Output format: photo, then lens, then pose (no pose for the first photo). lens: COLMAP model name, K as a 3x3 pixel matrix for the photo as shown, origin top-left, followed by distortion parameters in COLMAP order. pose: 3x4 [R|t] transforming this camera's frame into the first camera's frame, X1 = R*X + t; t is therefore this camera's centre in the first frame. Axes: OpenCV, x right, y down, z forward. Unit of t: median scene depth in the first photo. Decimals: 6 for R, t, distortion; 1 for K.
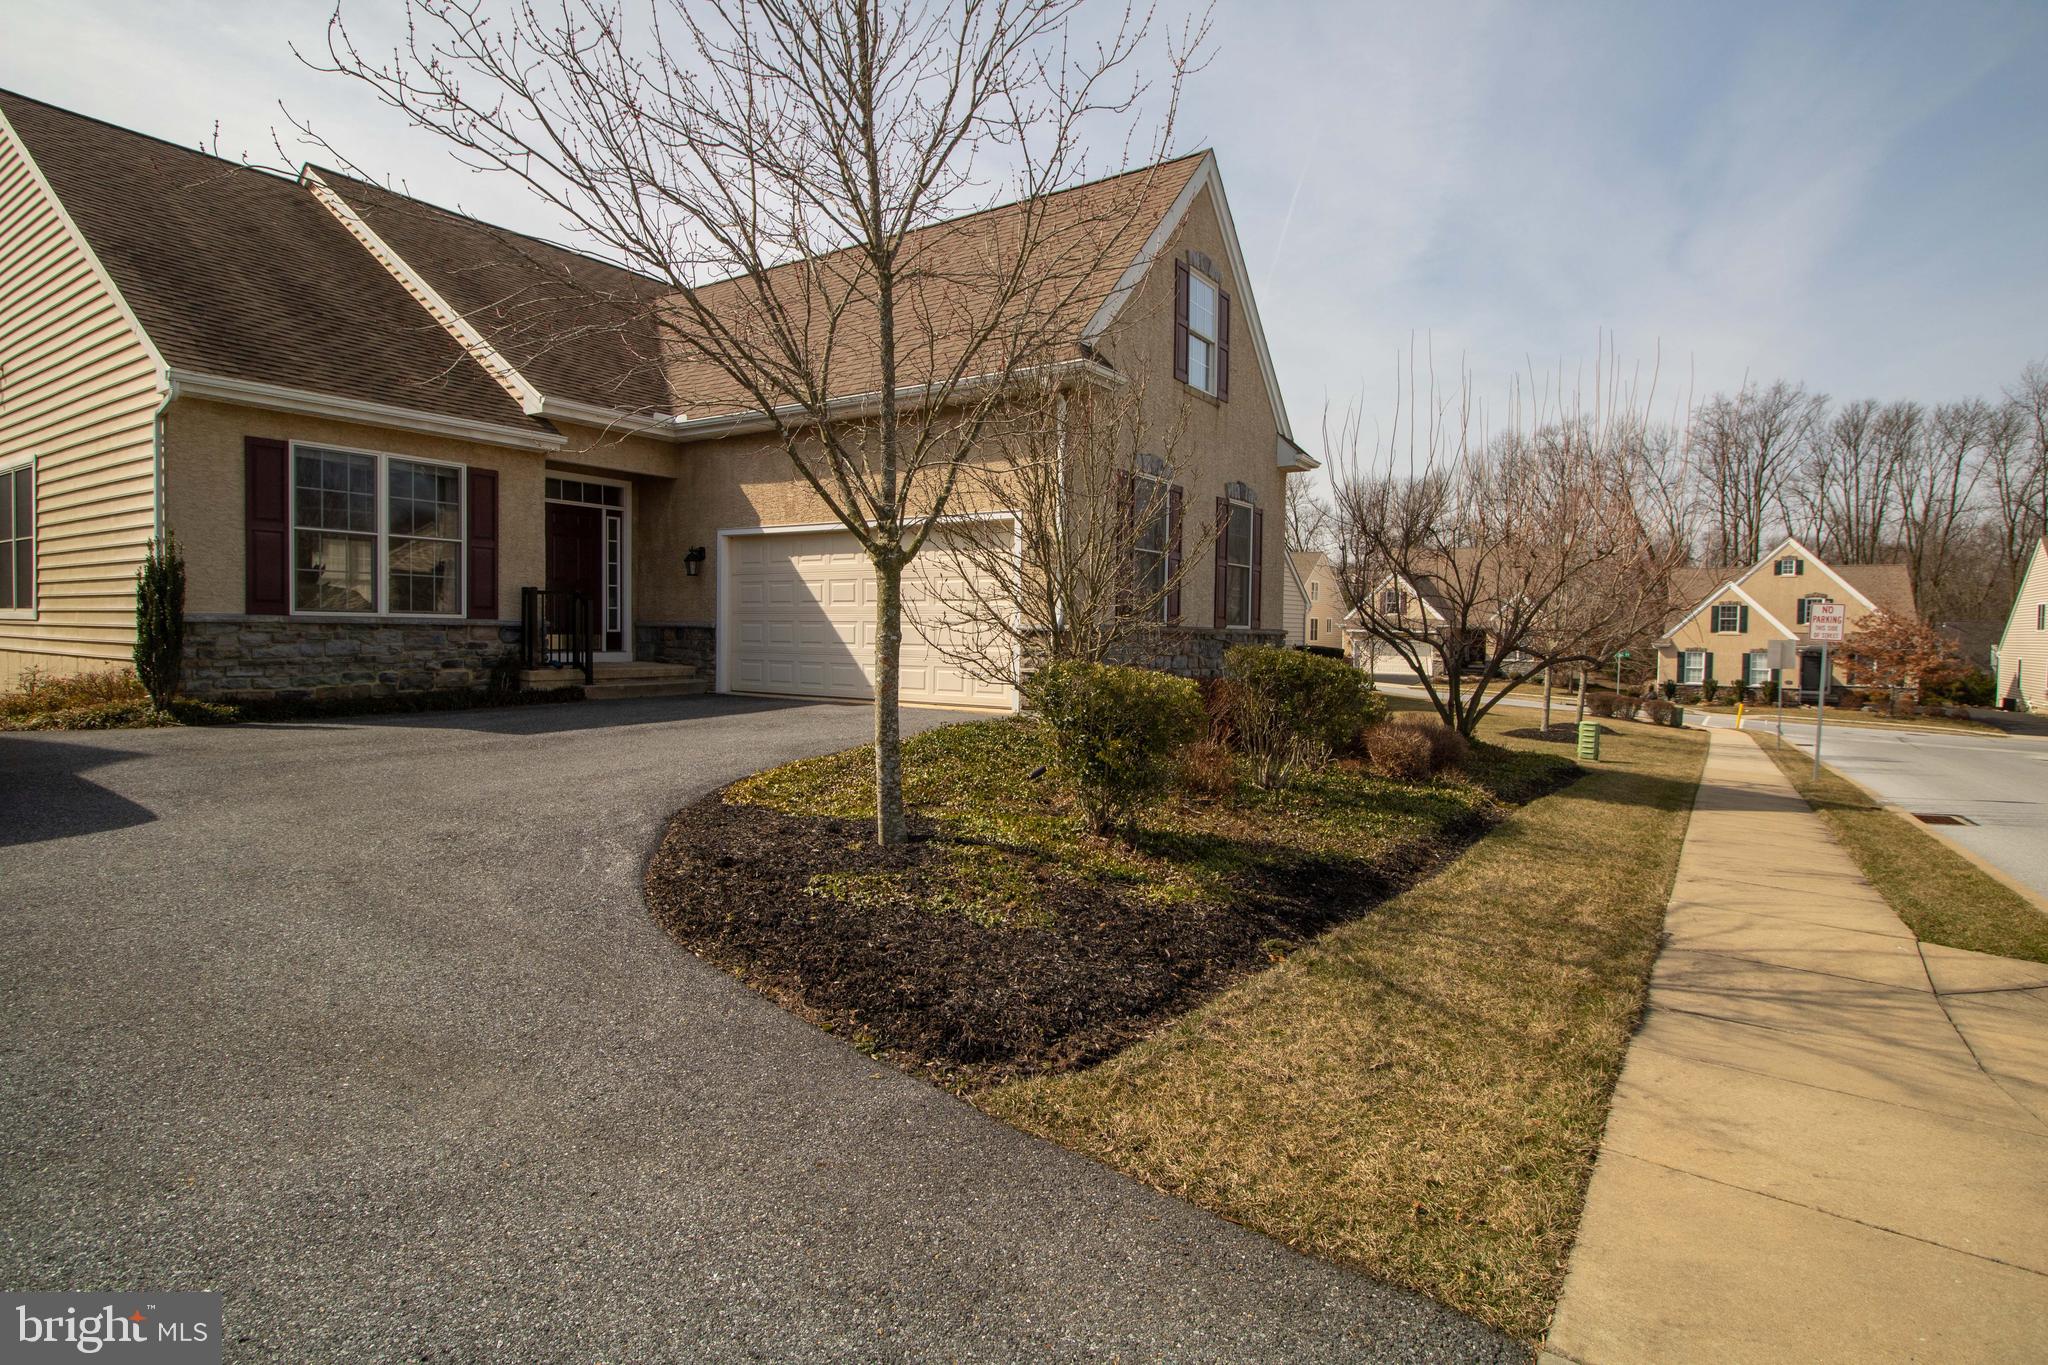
lens RADIAL K [[1027.9, 0, 1031.2], [0, 1027.9, 668.8], [0, 0, 1]] dist [0.001075, -0.012125]
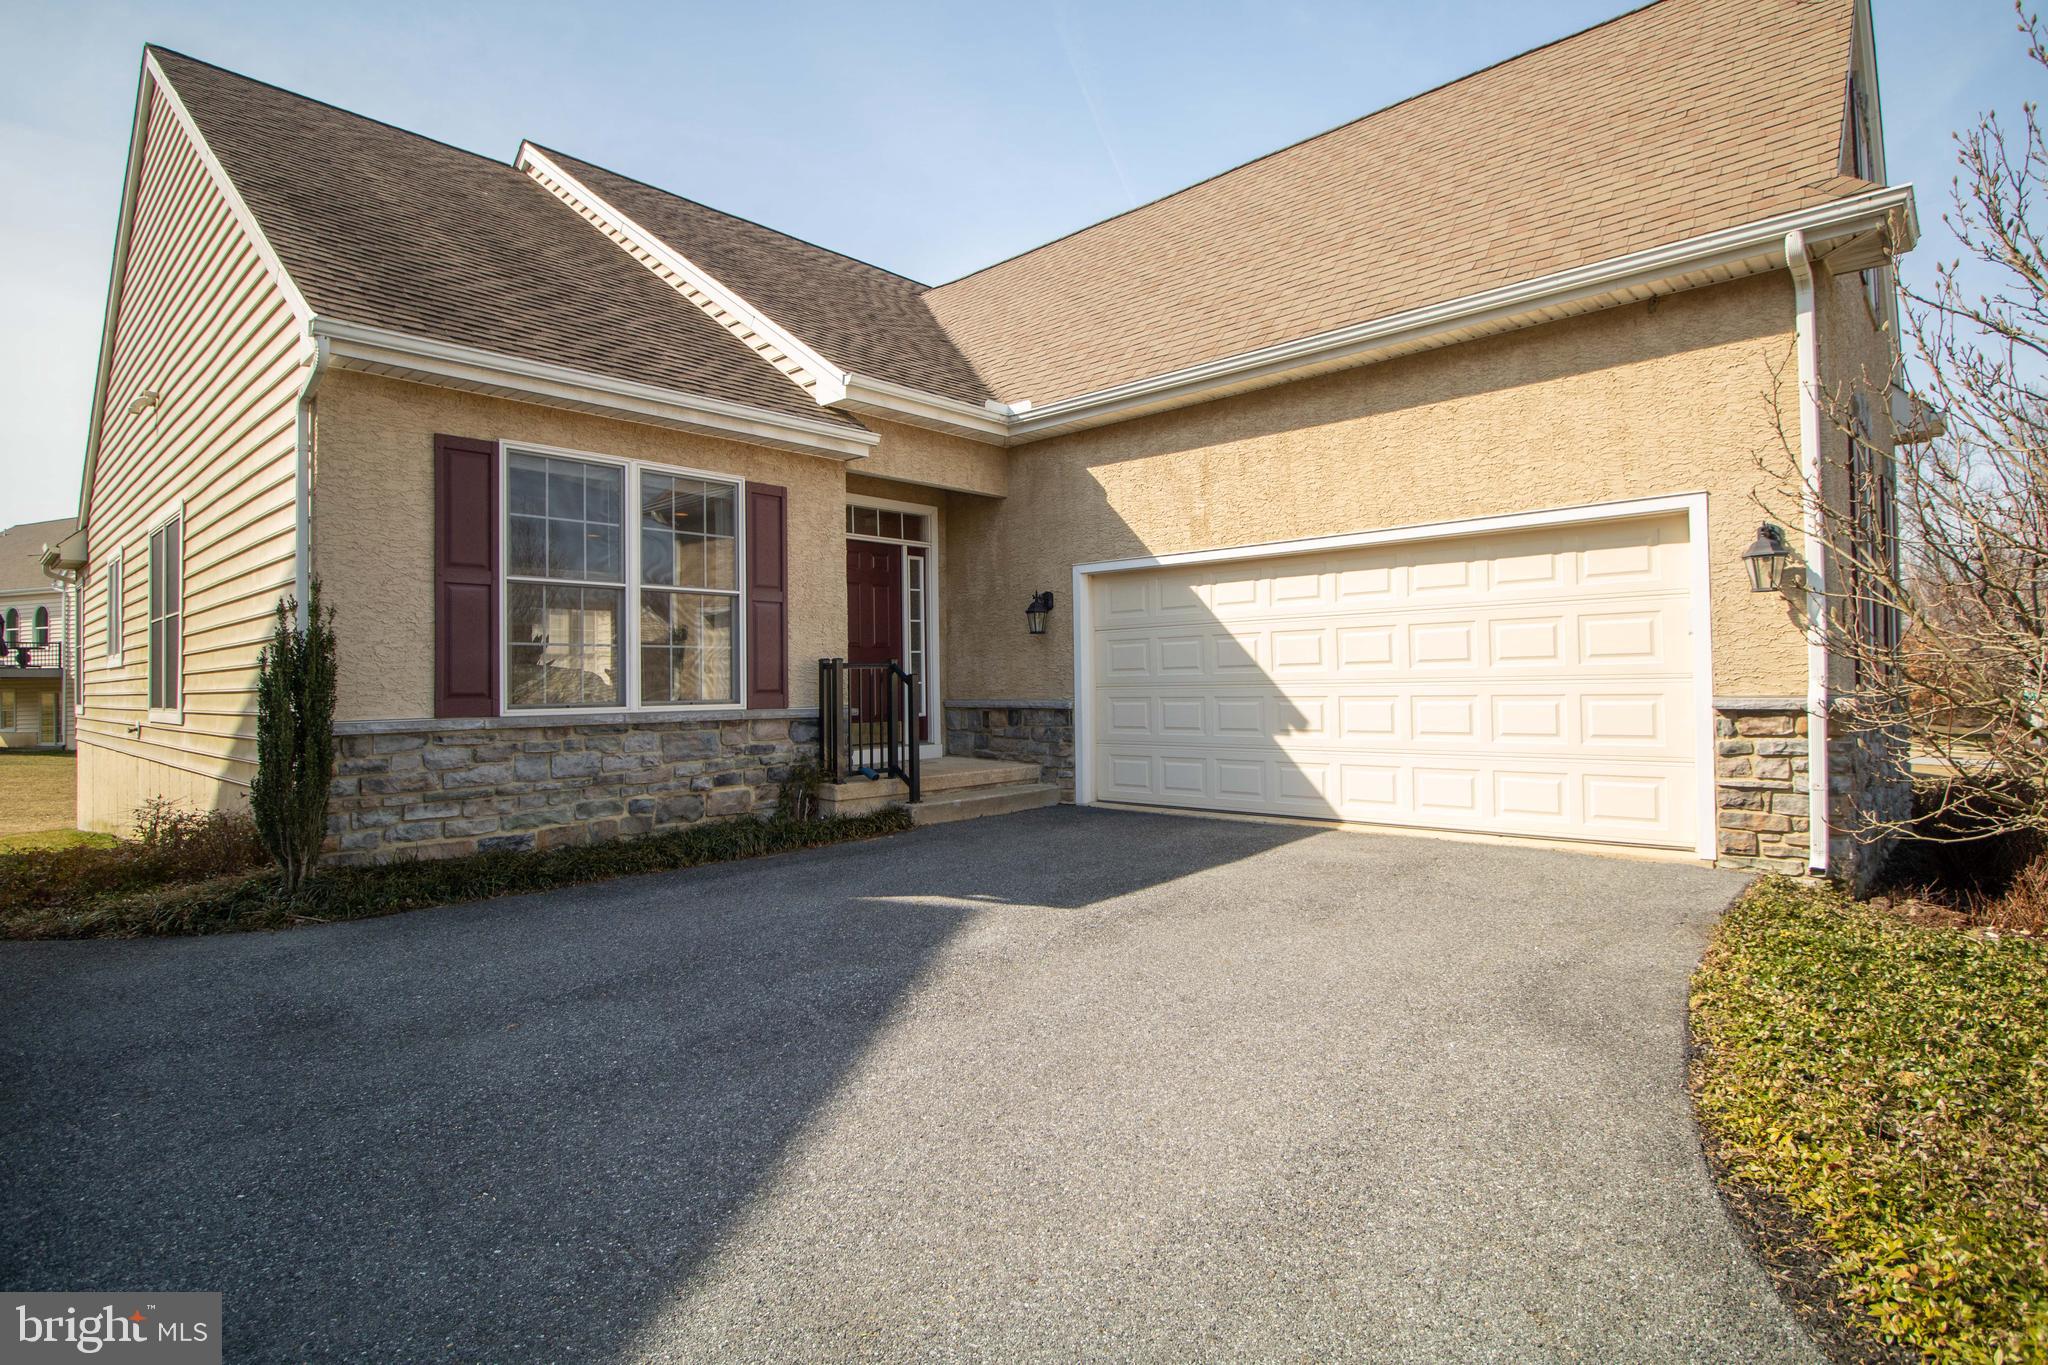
lens RADIAL K [[1027.9, 0, 1030.4], [0, 1027.9, 669.7], [0, 0, 1]] dist [0.001075, -0.012125]
pose [[0.987476, -0.031322, -0.154629, -0.286348], [0.023342, 0.998313, -0.053159, -0.037391], [0.156034, 0.048884, 0.986541, 0.403381]]
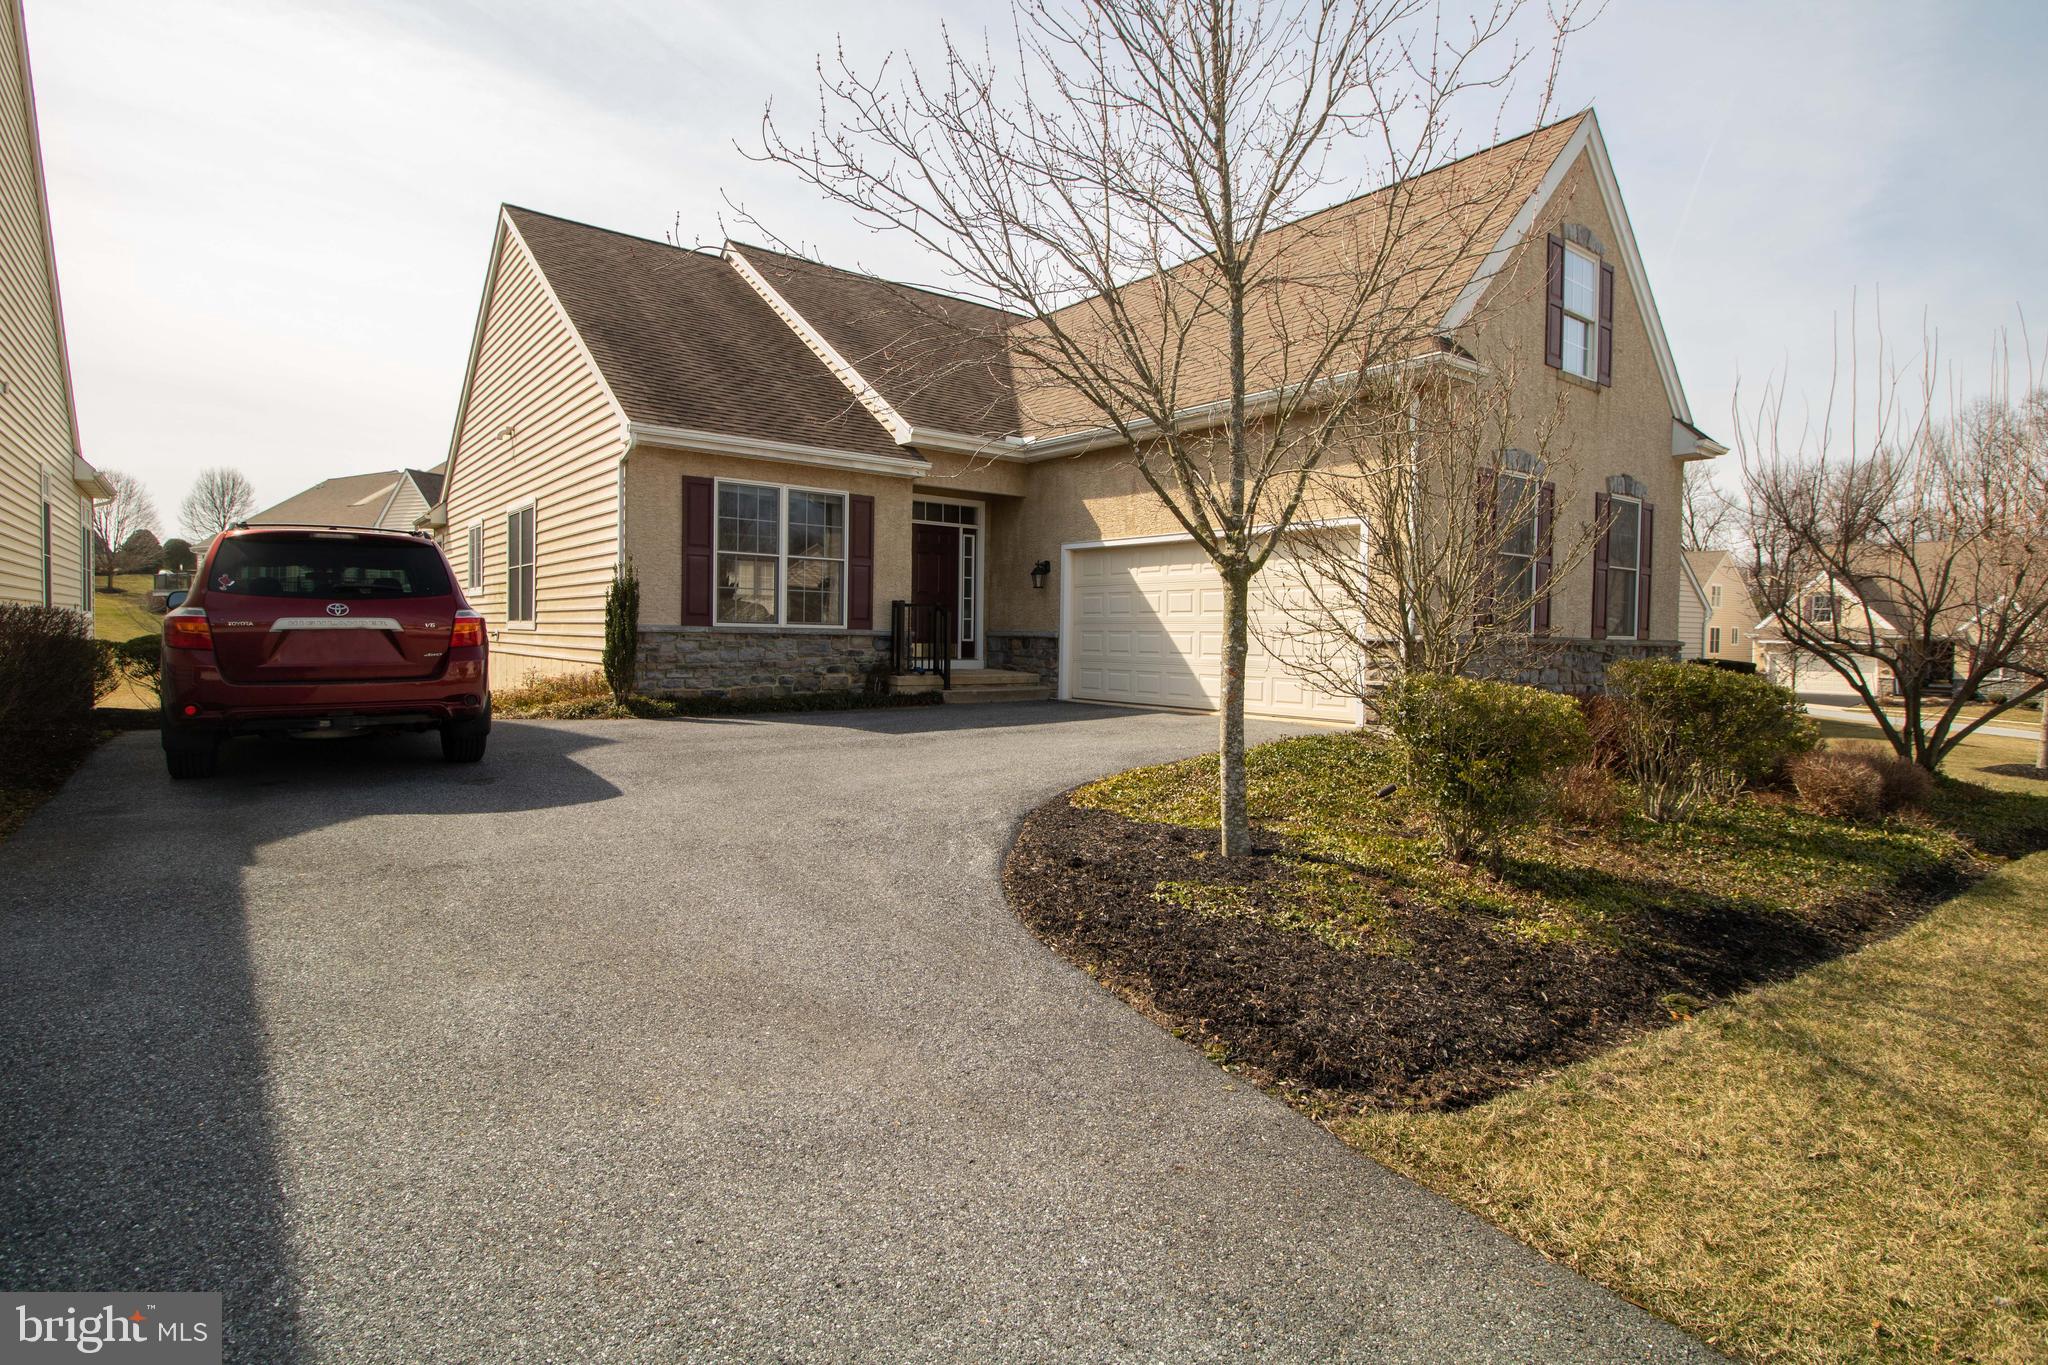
lens RADIAL K [[1027.9, 0, 1029.6], [0, 1027.9, 668.3], [0, 0, 1]] dist [0.001075, -0.012125]
pose [[0.950006, 0.011118, -0.312033, -0.010071], [-0.014132, 0.999873, -0.007399, -0.000449], [0.311911, 0.011438, 0.950042, -0.004799]]
